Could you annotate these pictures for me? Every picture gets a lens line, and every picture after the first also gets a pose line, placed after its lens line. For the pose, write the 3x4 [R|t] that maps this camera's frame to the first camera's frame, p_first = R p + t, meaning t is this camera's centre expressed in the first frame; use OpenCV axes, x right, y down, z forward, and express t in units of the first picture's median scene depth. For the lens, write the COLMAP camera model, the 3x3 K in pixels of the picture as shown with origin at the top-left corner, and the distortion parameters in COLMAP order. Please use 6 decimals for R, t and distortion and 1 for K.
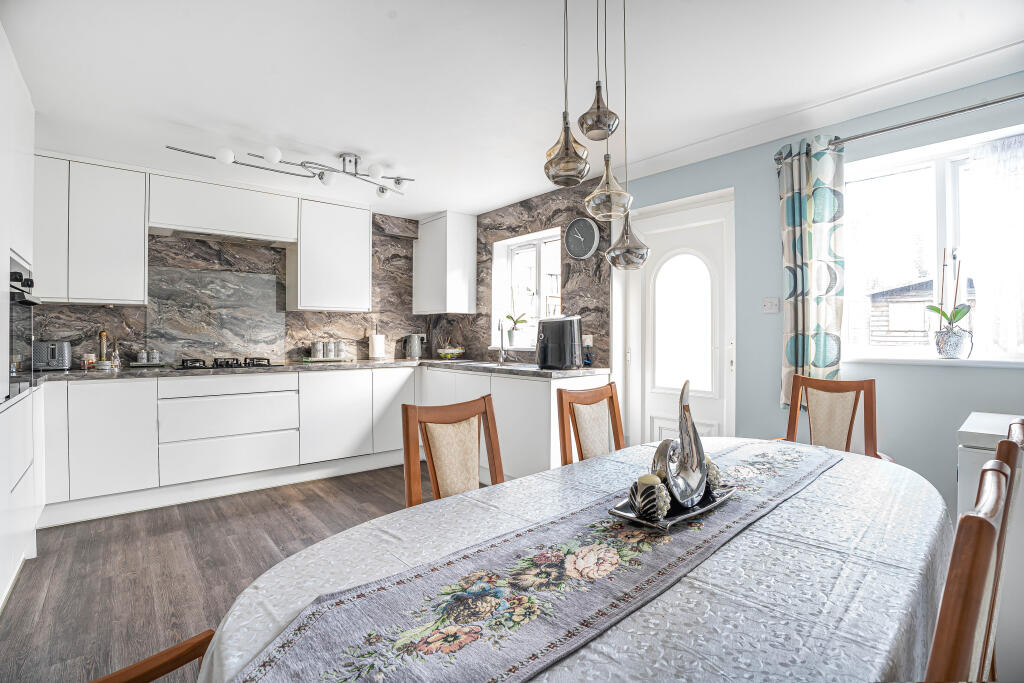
lens RADIAL K [[450.3, 0, 502.1], [0, 450.3, 336.0], [0, 0, 1]] dist [-0.044548, 0.000169]
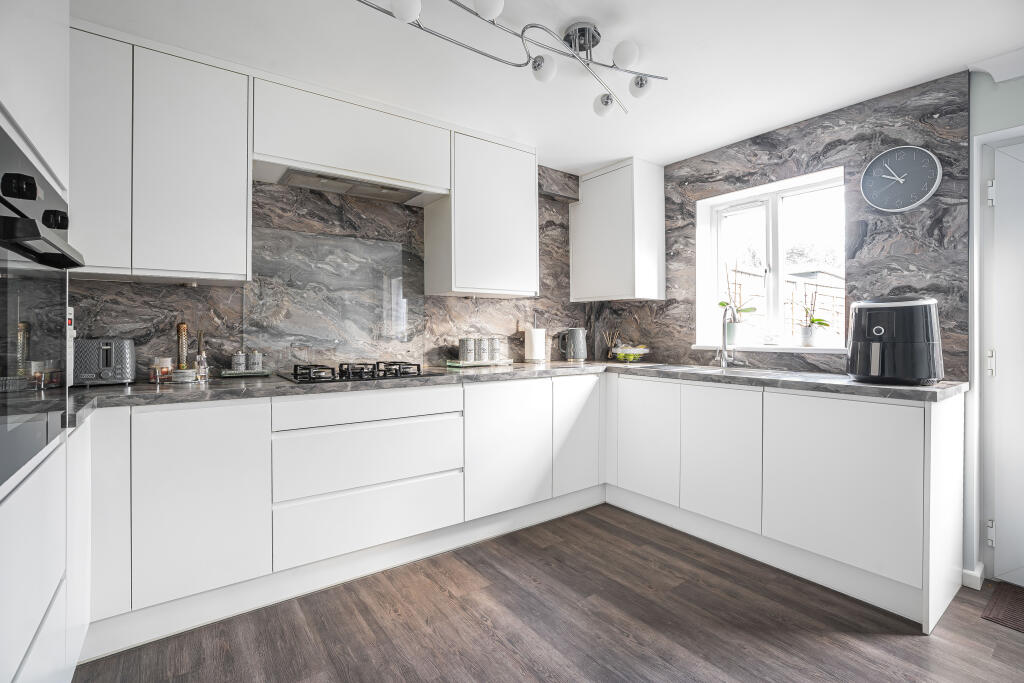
lens RADIAL K [[459.4, 0, 513.2], [0, 459.4, 329.6], [0, 0, 1]] dist [-0.036370, 0.000199]
pose [[0.997080, -0.000027, -0.076366, -0.305818], [-0.000157, 0.999997, -0.002405, 0.000414], [0.076366, 0.002410, 0.997077, 0.297427]]
